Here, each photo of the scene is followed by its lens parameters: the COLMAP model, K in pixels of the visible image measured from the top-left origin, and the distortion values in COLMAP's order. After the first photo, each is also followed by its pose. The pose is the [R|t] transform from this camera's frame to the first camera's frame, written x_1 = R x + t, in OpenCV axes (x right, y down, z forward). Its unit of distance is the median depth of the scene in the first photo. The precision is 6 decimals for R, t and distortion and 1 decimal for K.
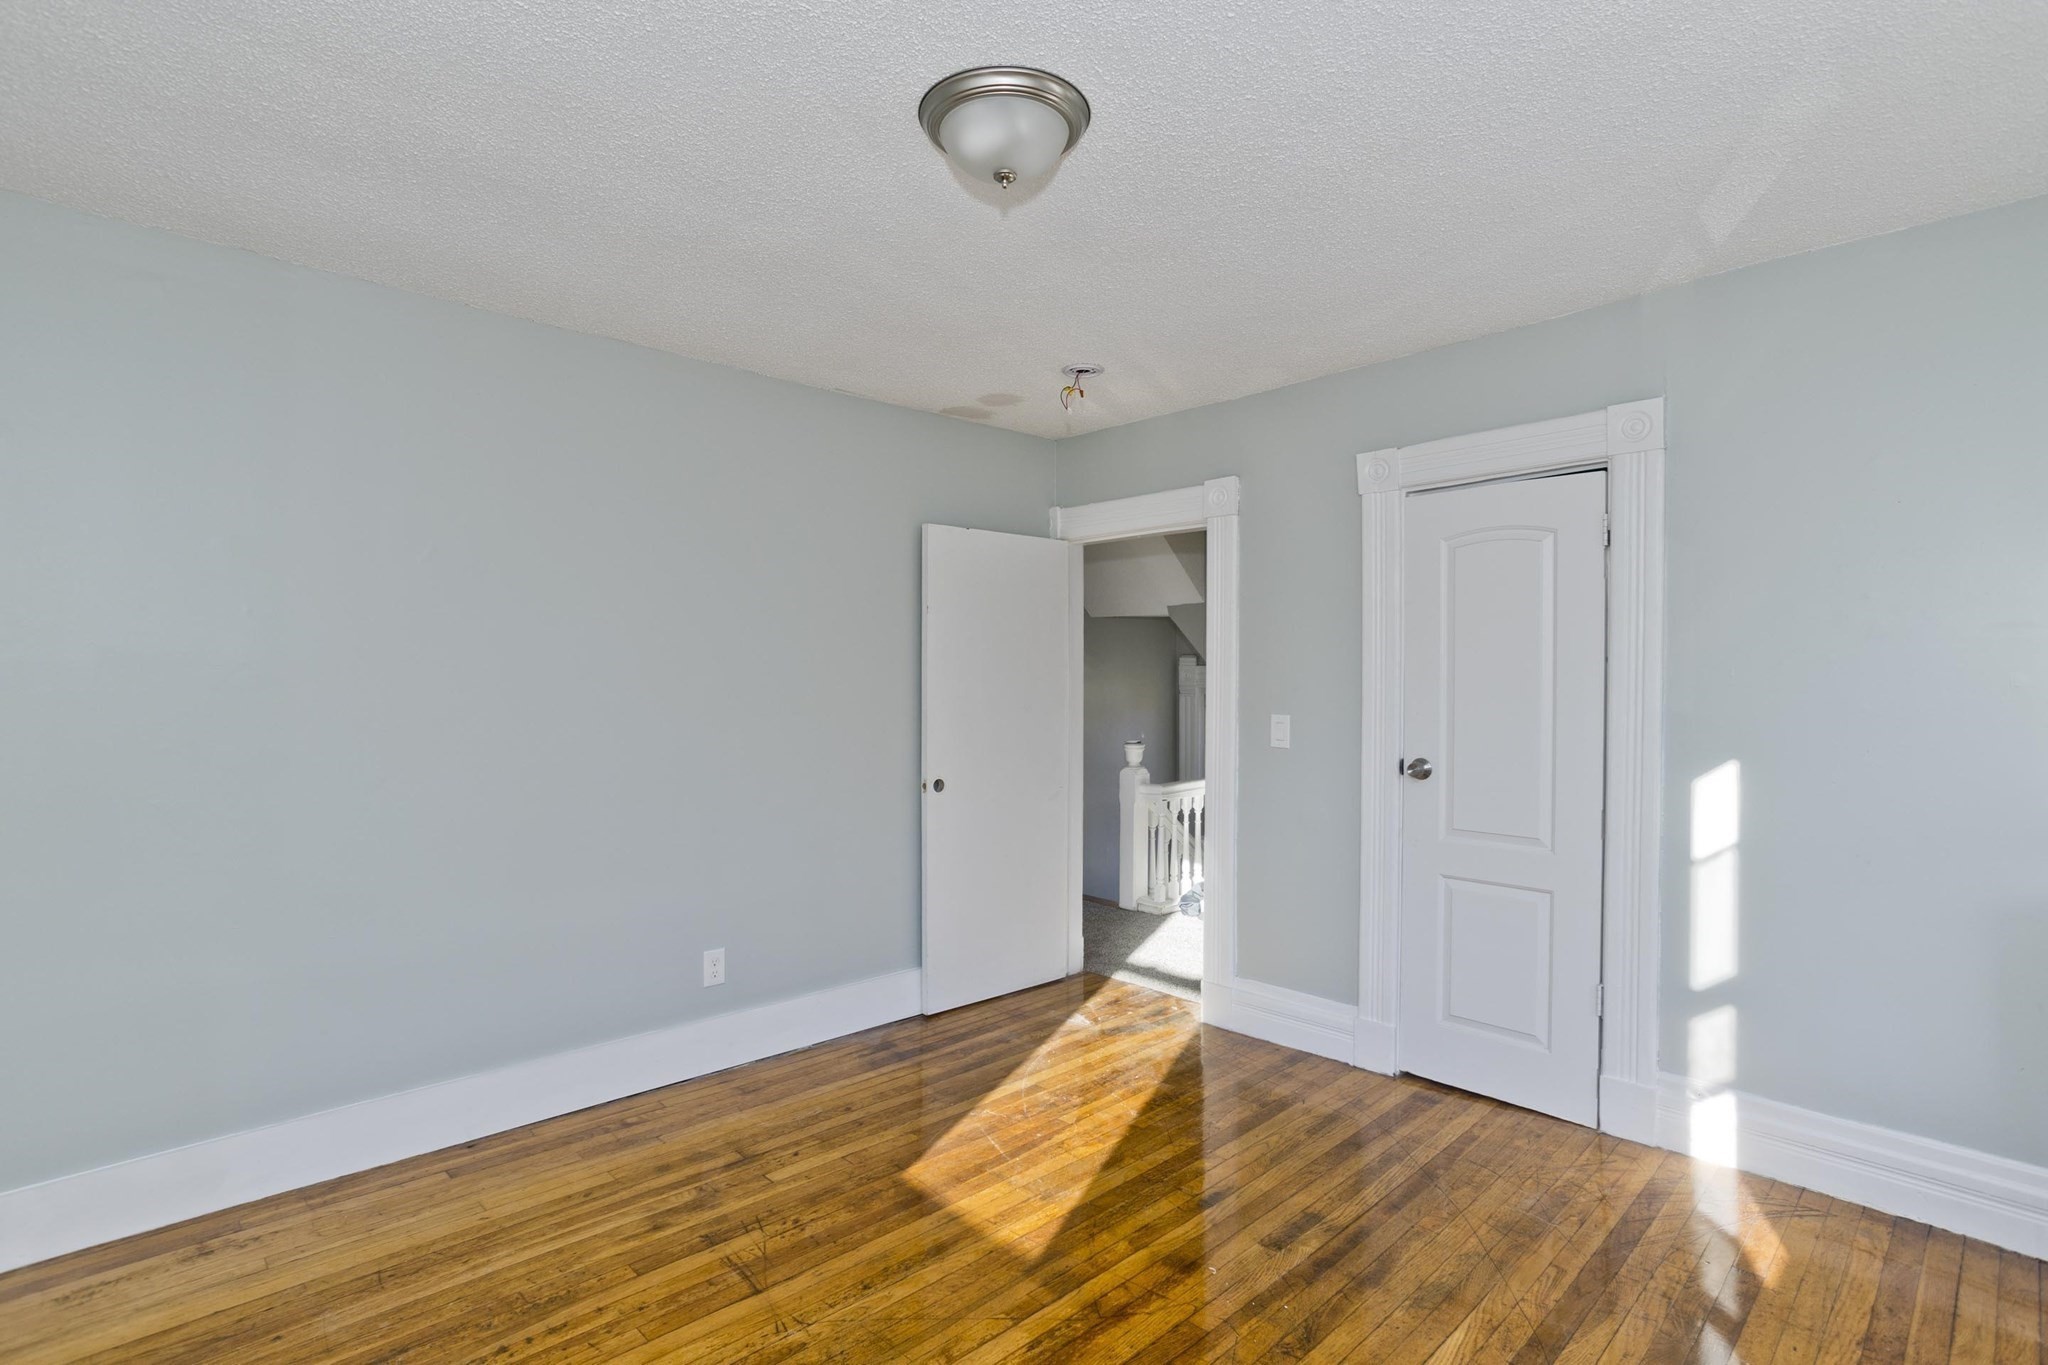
lens RADIAL K [[988.2, 0, 1028.1], [0, 988.2, 665.5], [0, 0, 1]] dist [-0.043955, 0.021176]
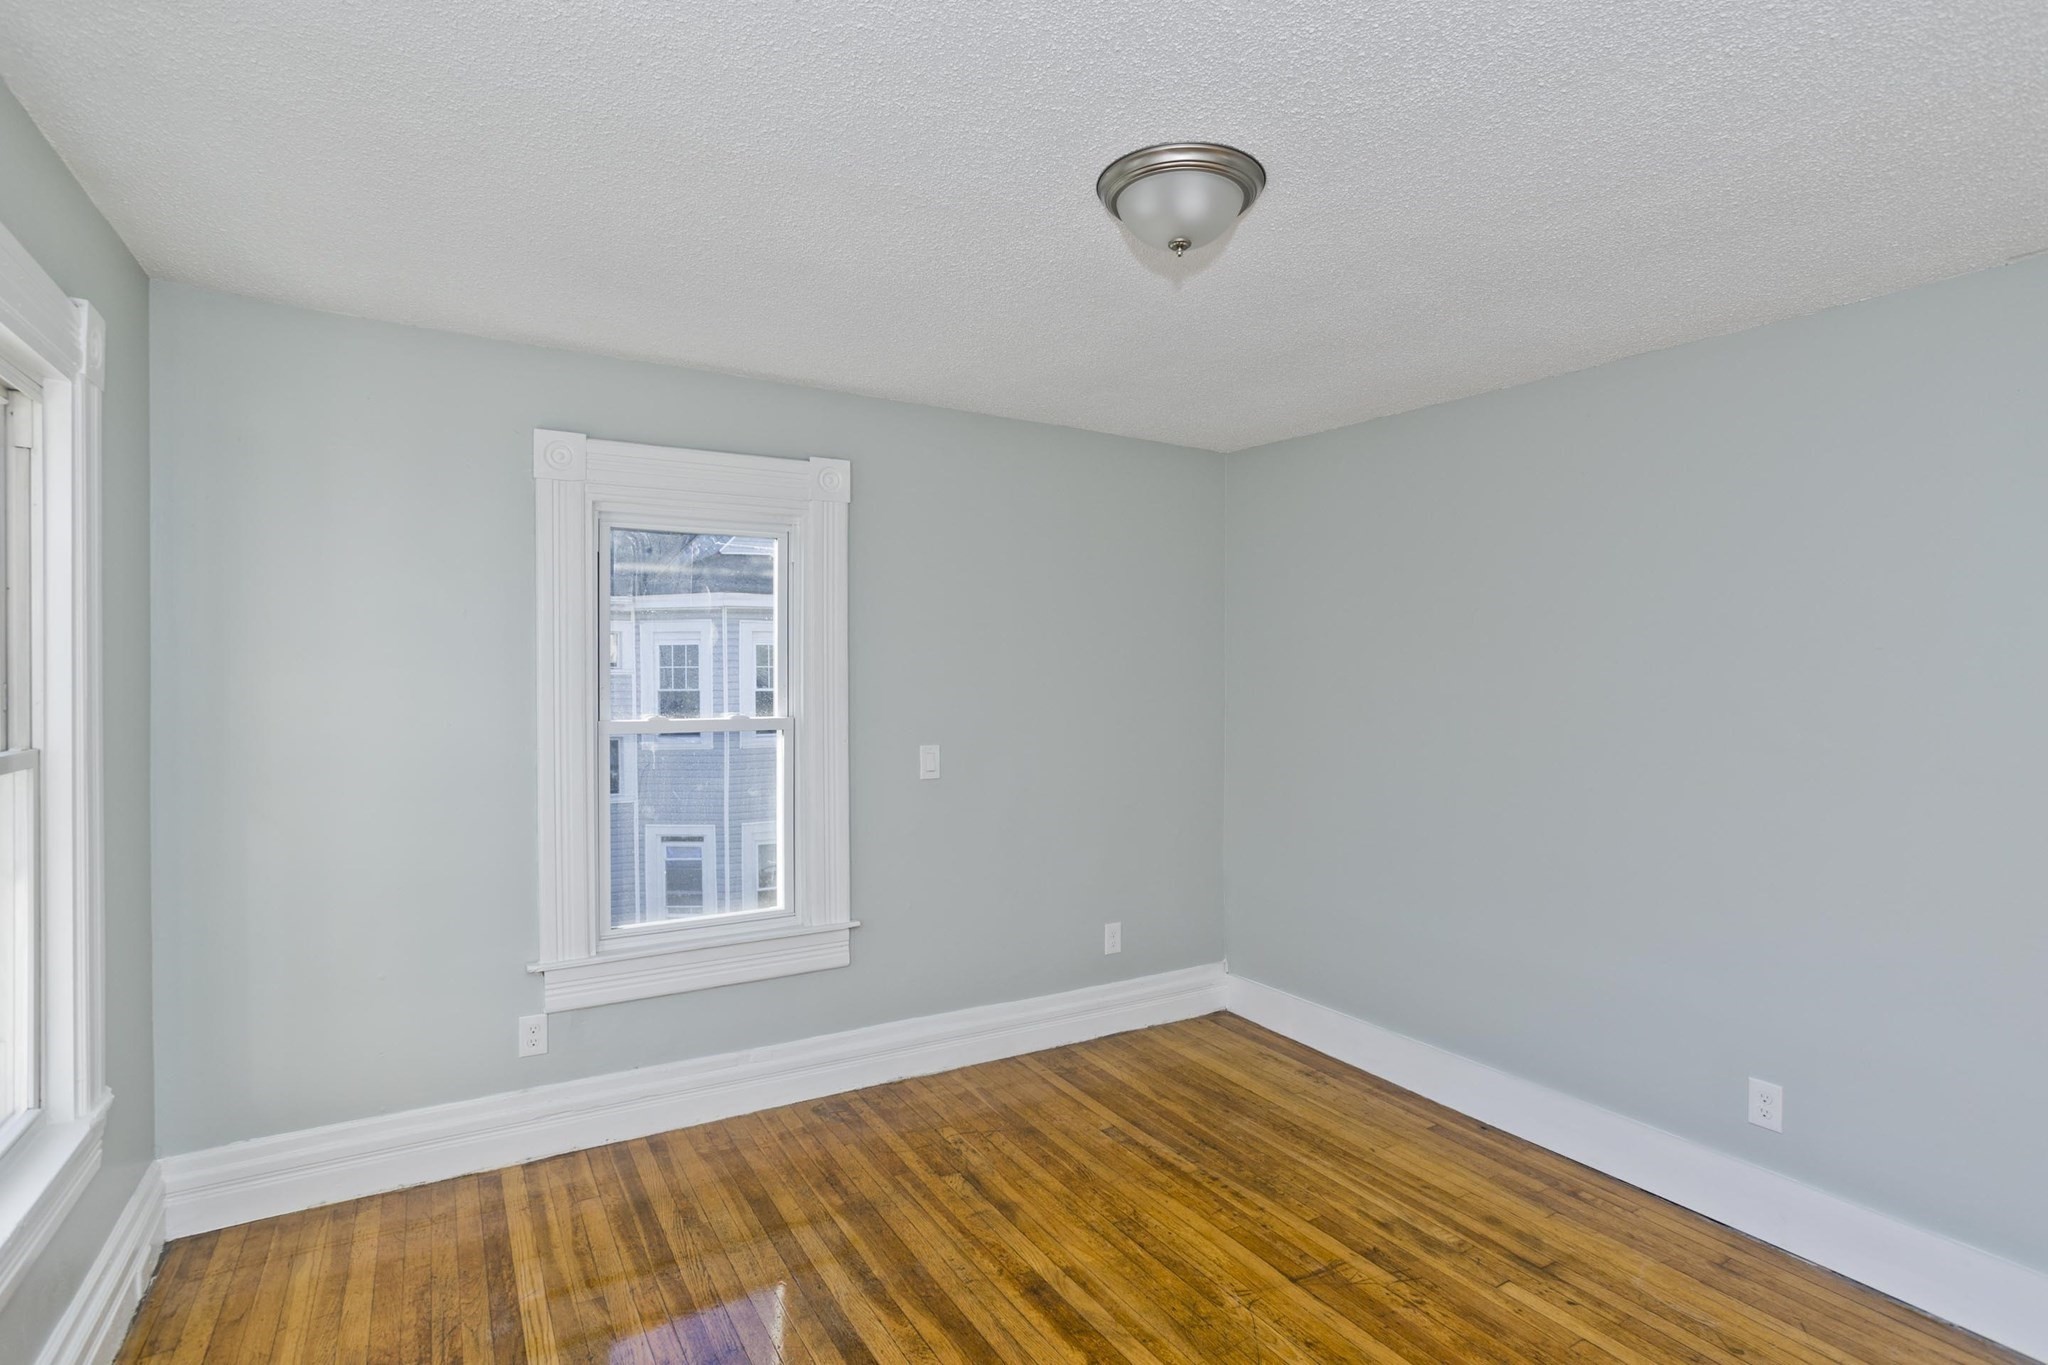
lens RADIAL K [[999.5, 0, 1011.5], [0, 999.5, 676.6], [0, 0, 1]] dist [-0.064916, 0.033760]
pose [[-0.207656, -0.001961, -0.978200, 0.768934], [-0.010622, 0.999944, 0.000251, -0.032806], [0.978144, 0.010442, -0.207666, 0.801443]]
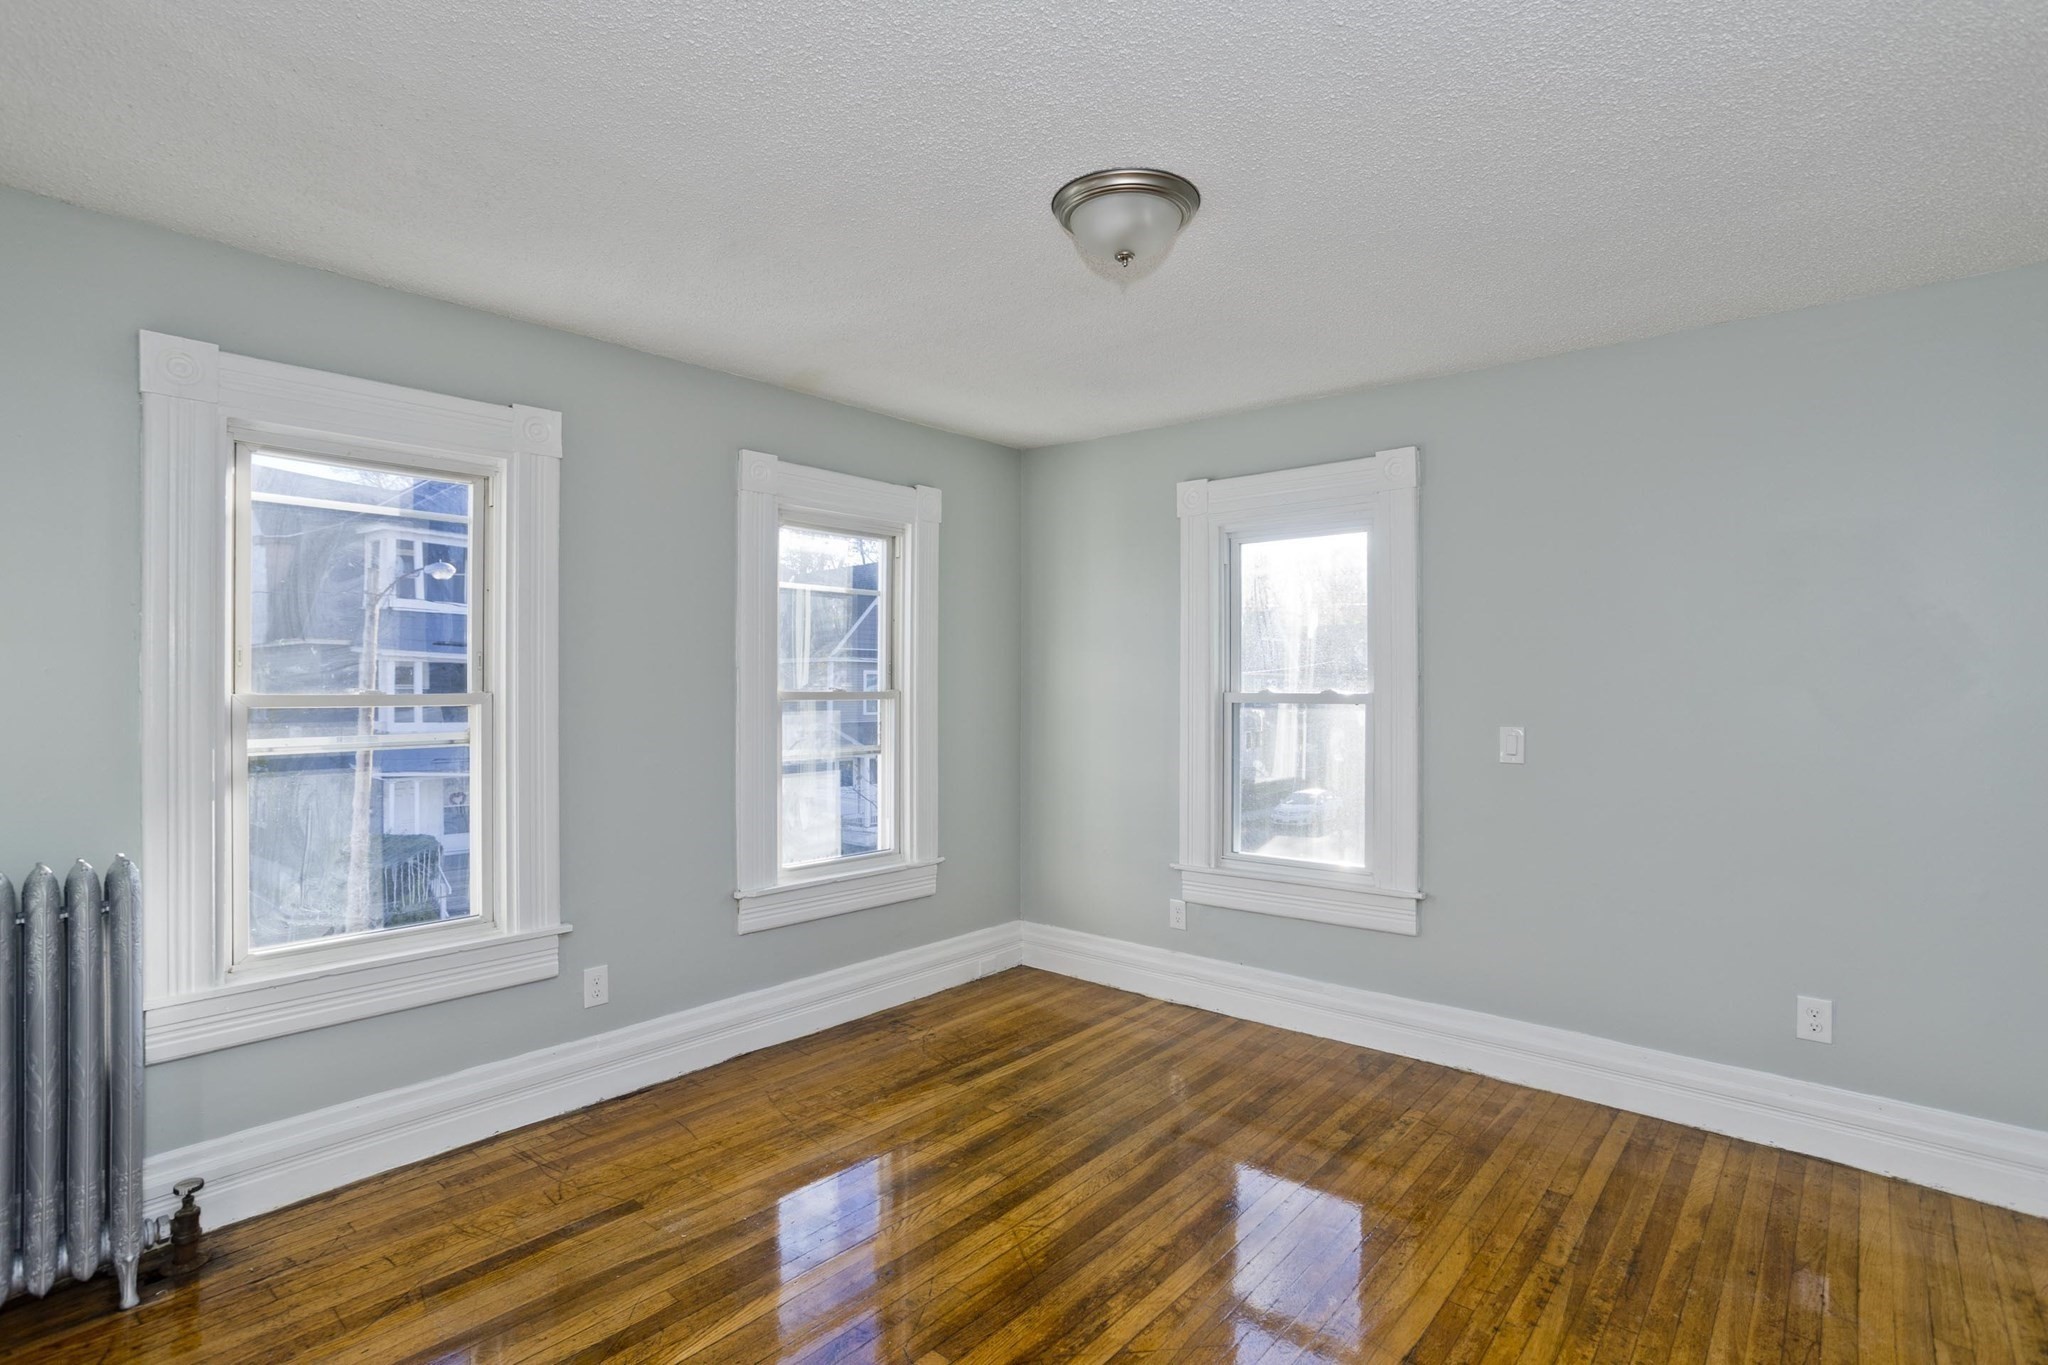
lens RADIAL K [[988.2, 0, 1028.1], [0, 988.2, 665.5], [0, 0, 1]] dist [-0.043955, 0.021176]
pose [[-0.991854, -0.004324, -0.127306, 0.175869], [-0.004282, 0.999991, -0.000609, -0.011027], [0.127307, -0.000059, -0.991863, 1.643809]]
